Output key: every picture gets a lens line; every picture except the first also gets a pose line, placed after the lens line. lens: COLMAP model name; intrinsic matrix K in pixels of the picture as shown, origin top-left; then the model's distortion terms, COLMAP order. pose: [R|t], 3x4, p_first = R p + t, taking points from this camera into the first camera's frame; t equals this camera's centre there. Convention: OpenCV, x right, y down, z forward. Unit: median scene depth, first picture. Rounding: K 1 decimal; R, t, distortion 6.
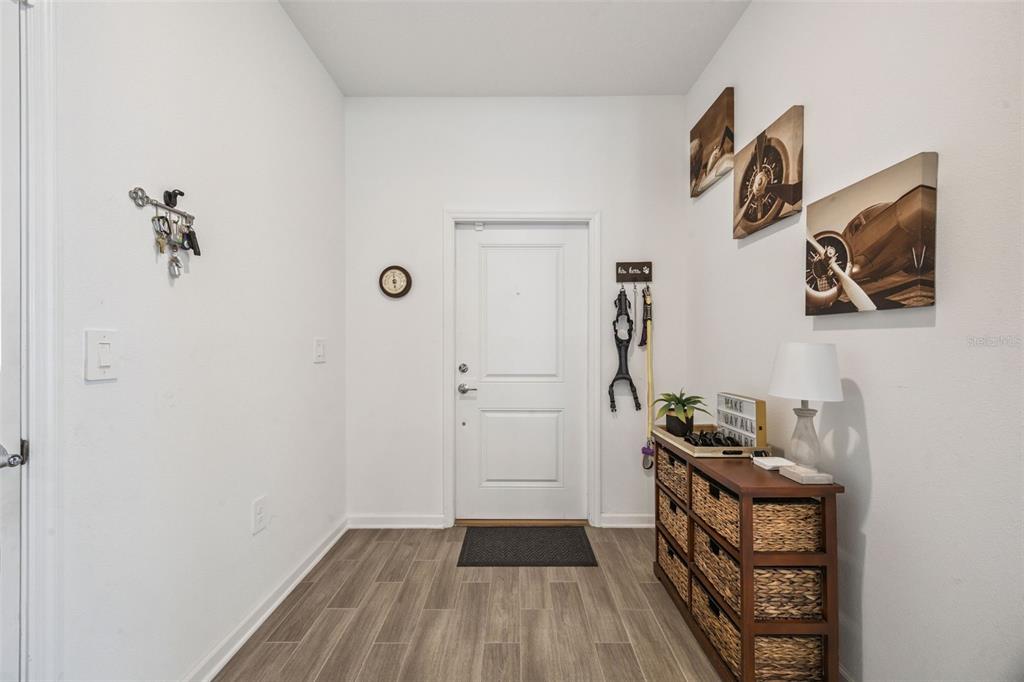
lens RADIAL K [[390.8, 0, 512.5], [0, 390.8, 351.5], [0, 0, 1]] dist [-0.000121, 0.000037]
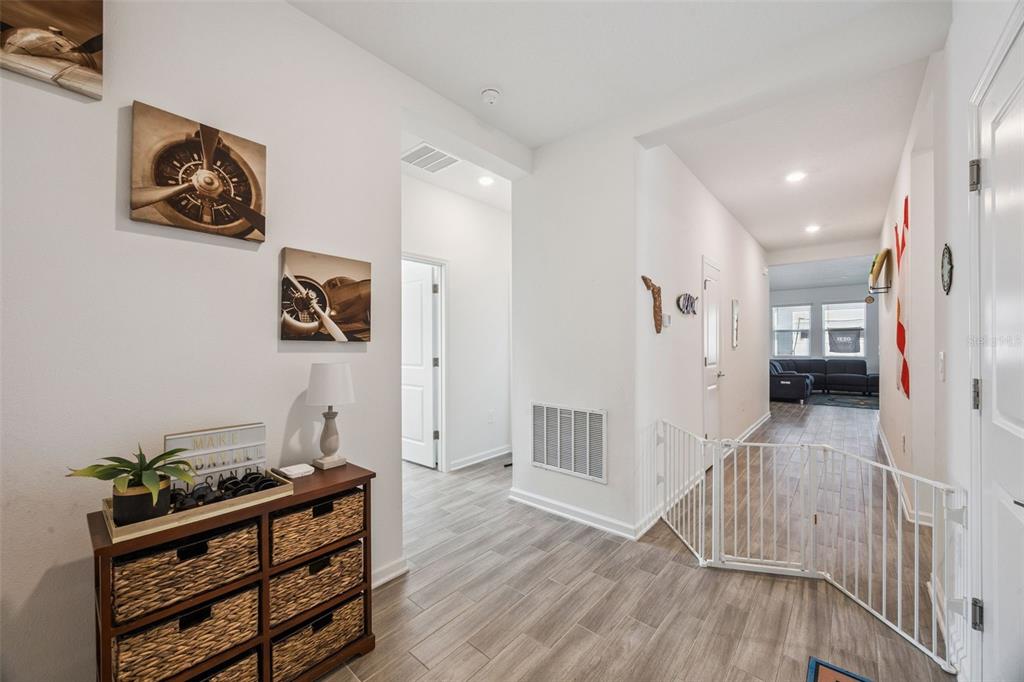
lens RADIAL K [[390.8, 0, 512.5], [0, 390.8, 351.5], [0, 0, 1]] dist [-0.000121, 0.000037]
pose [[-0.758280, -0.016155, 0.651729, -0.598515], [0.002215, 0.999623, 0.027356, -0.095062], [-0.651925, 0.022187, -0.757958, 1.592210]]
